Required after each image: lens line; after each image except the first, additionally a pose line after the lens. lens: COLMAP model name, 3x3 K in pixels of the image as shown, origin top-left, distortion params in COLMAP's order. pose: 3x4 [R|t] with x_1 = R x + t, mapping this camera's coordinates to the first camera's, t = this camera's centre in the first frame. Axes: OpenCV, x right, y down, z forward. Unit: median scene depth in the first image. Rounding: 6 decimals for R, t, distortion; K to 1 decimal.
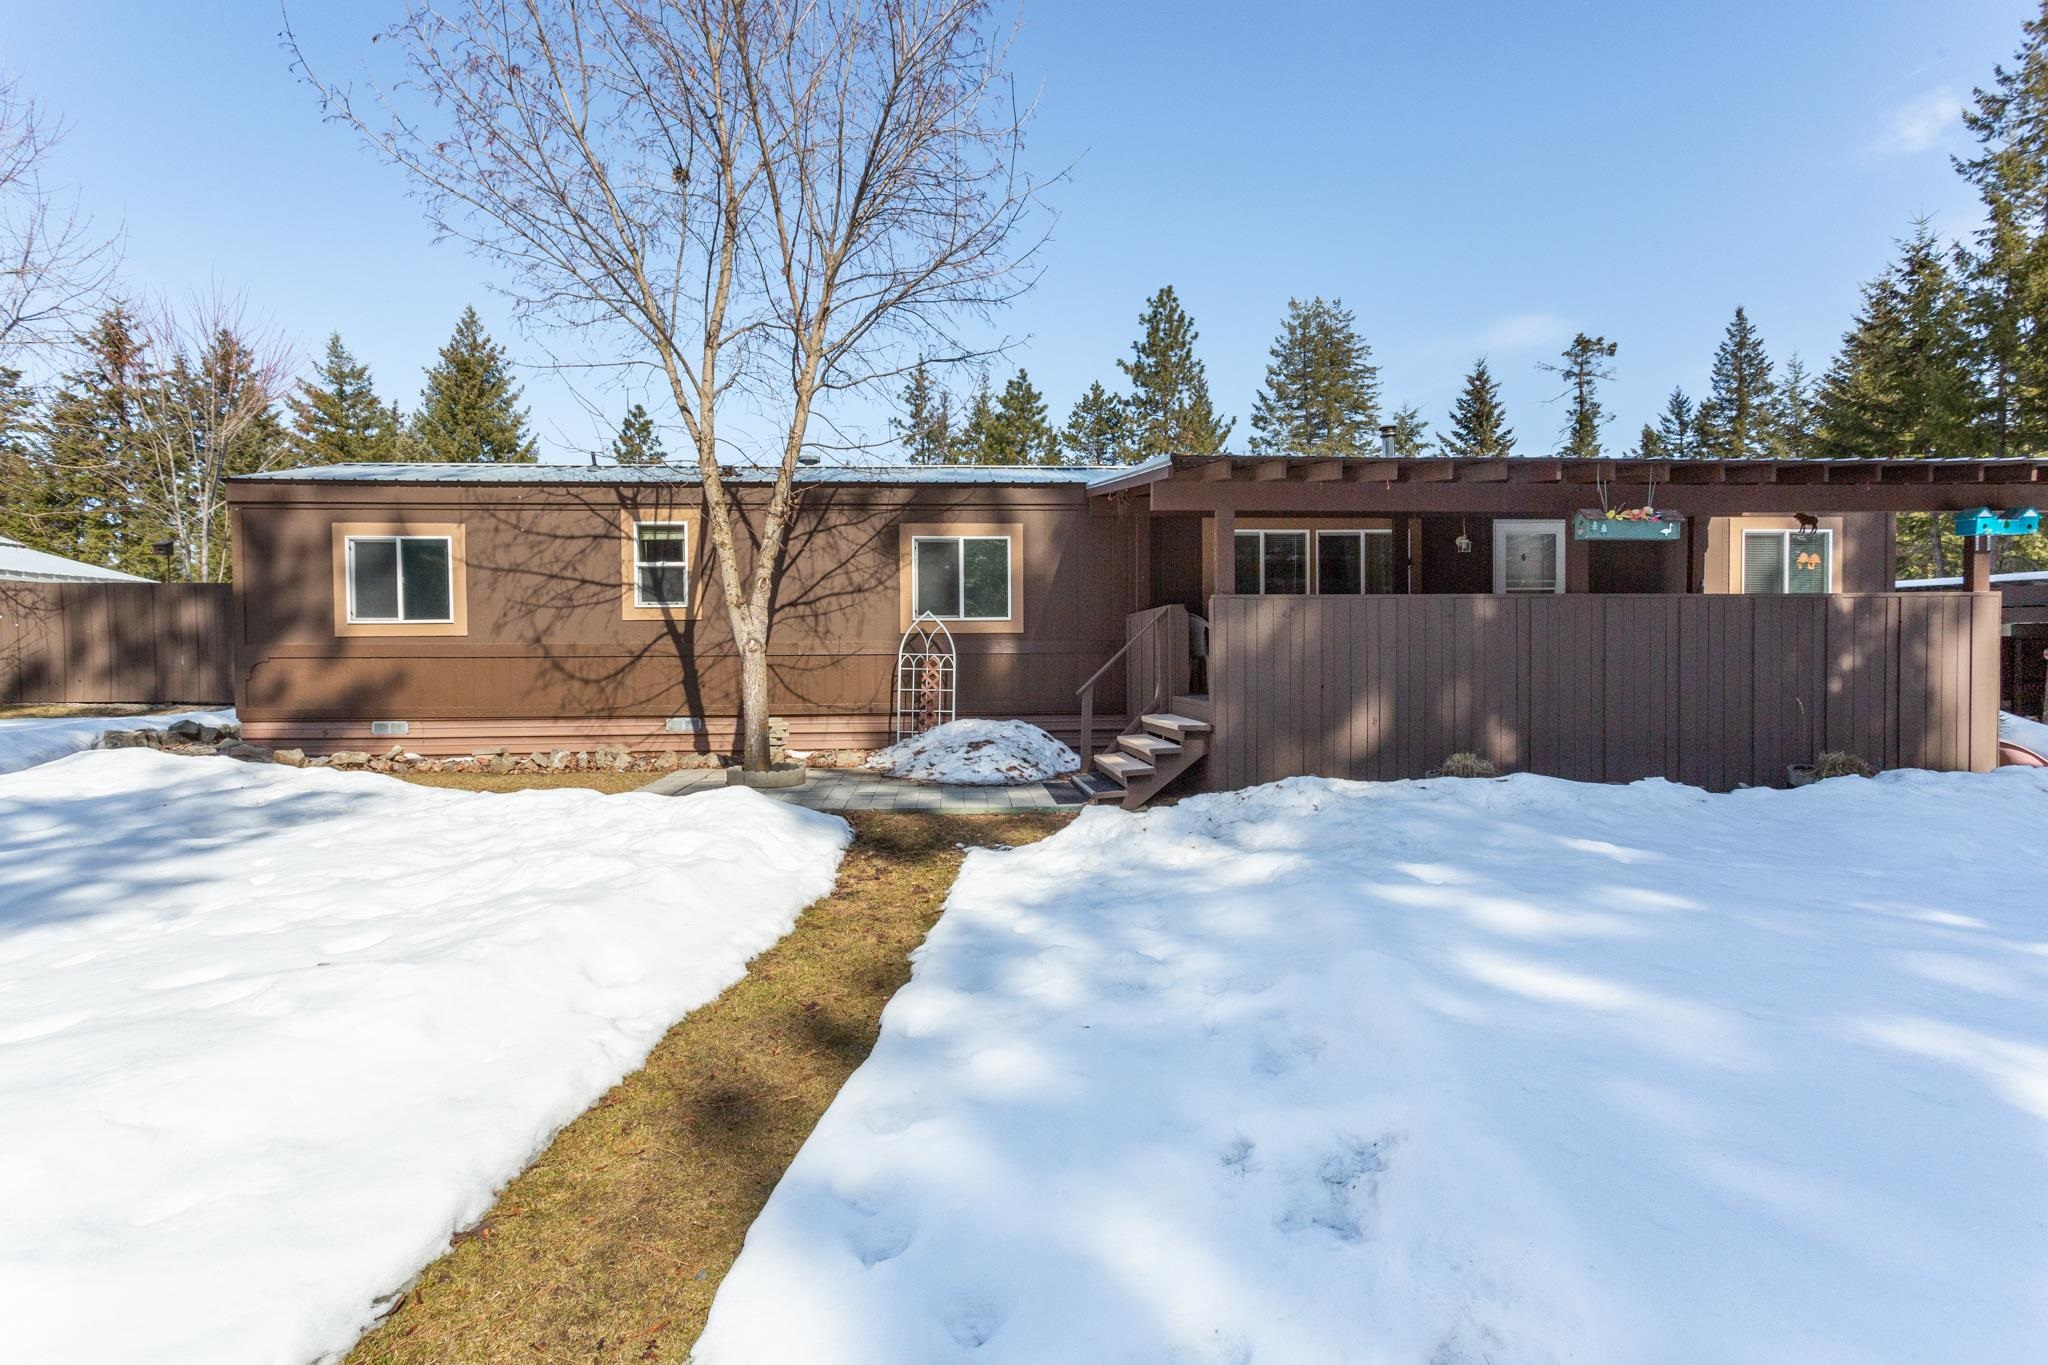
lens RADIAL K [[988.3, 0, 1021.2], [0, 988.3, 660.1], [0, 0, 1]] dist [-0.015870, 0.012739]
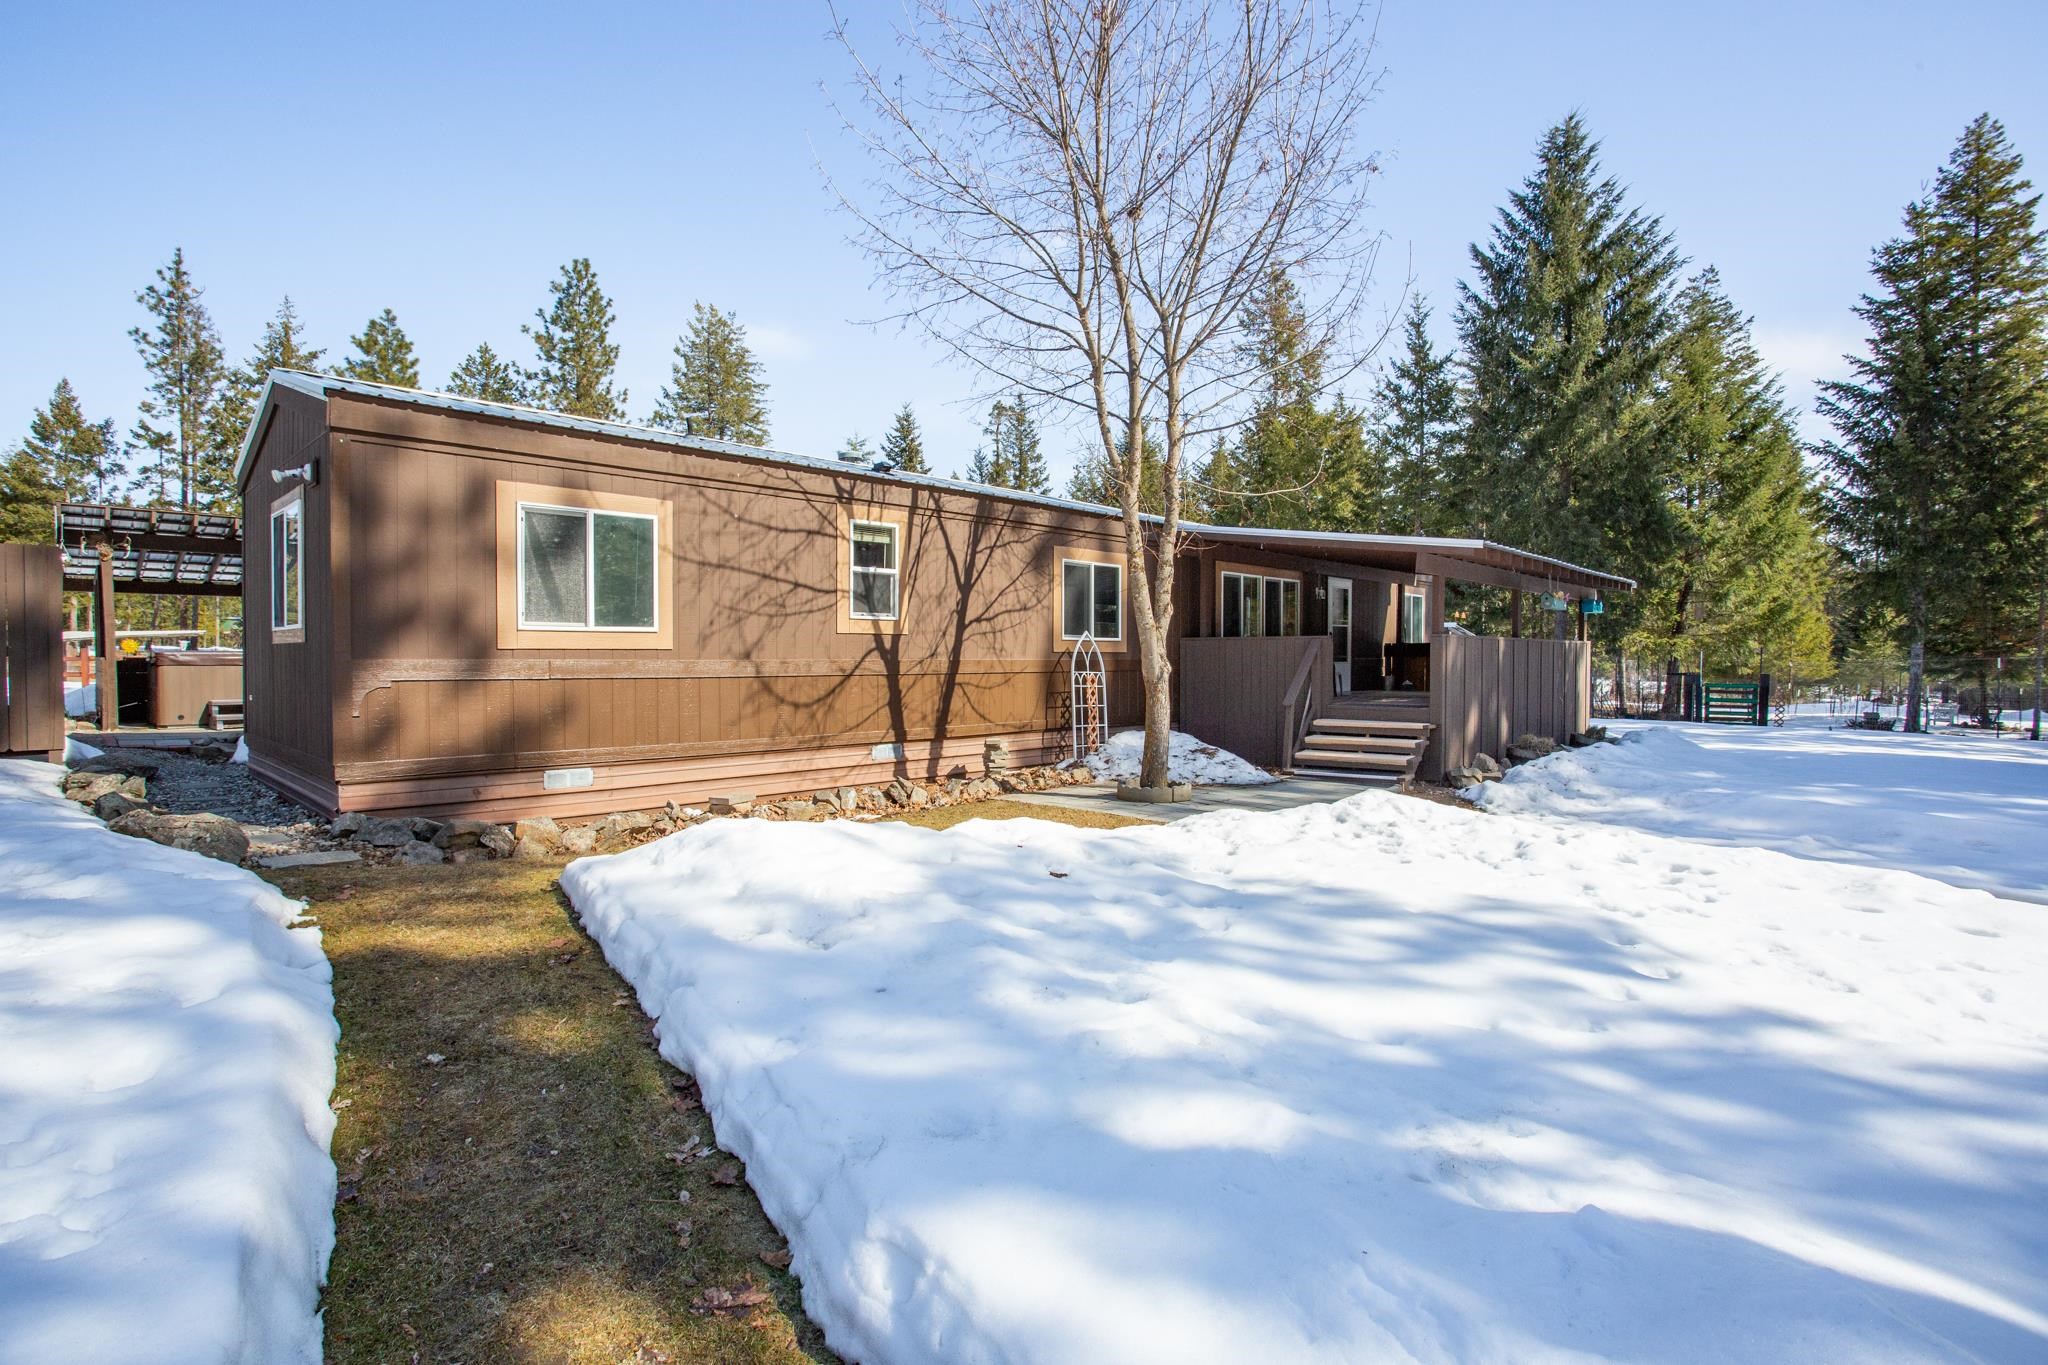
lens RADIAL K [[988.3, 0, 998.4], [0, 988.3, 647.3], [0, 0, 1]] dist [-0.015870, 0.012739]
pose [[0.760094, 0.014096, 0.649660, -0.847222], [-0.005770, 0.999872, -0.014943, -0.016091], [-0.649787, 0.007609, 0.760078, 0.259152]]
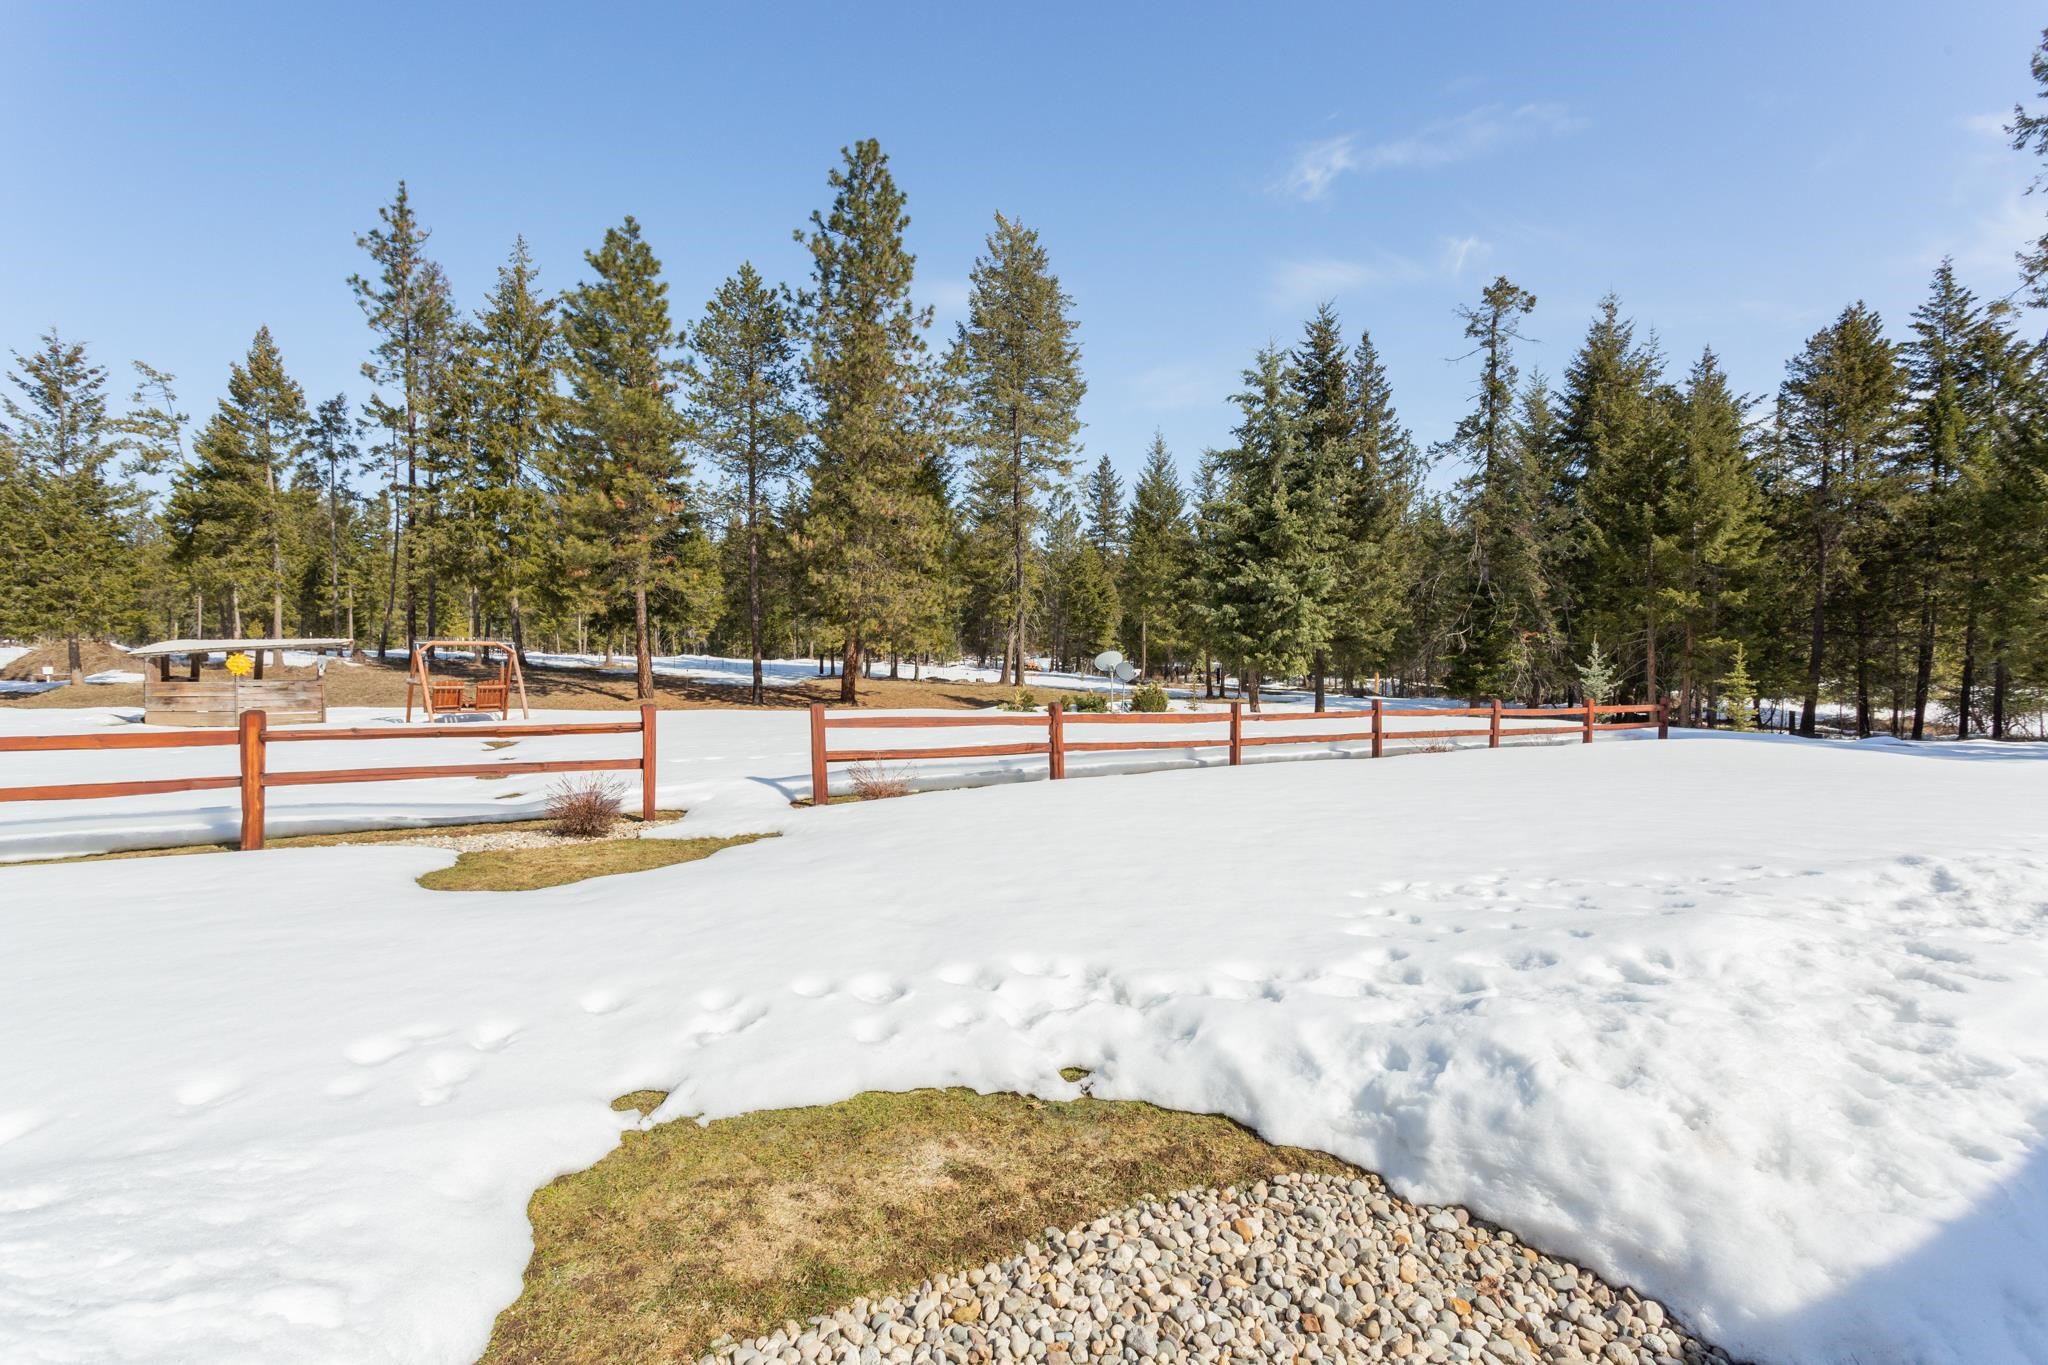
lens RADIAL K [[988.3, 0, 1063.5], [0, 988.3, 675.9], [0, 0, 1]] dist [-0.015870, 0.012739]
pose [[0.849908, -0.002188, 0.526927, -0.574705], [-0.006646, 0.999867, 0.014872, -0.067753], [-0.526890, -0.016141, 0.849780, 1.854077]]
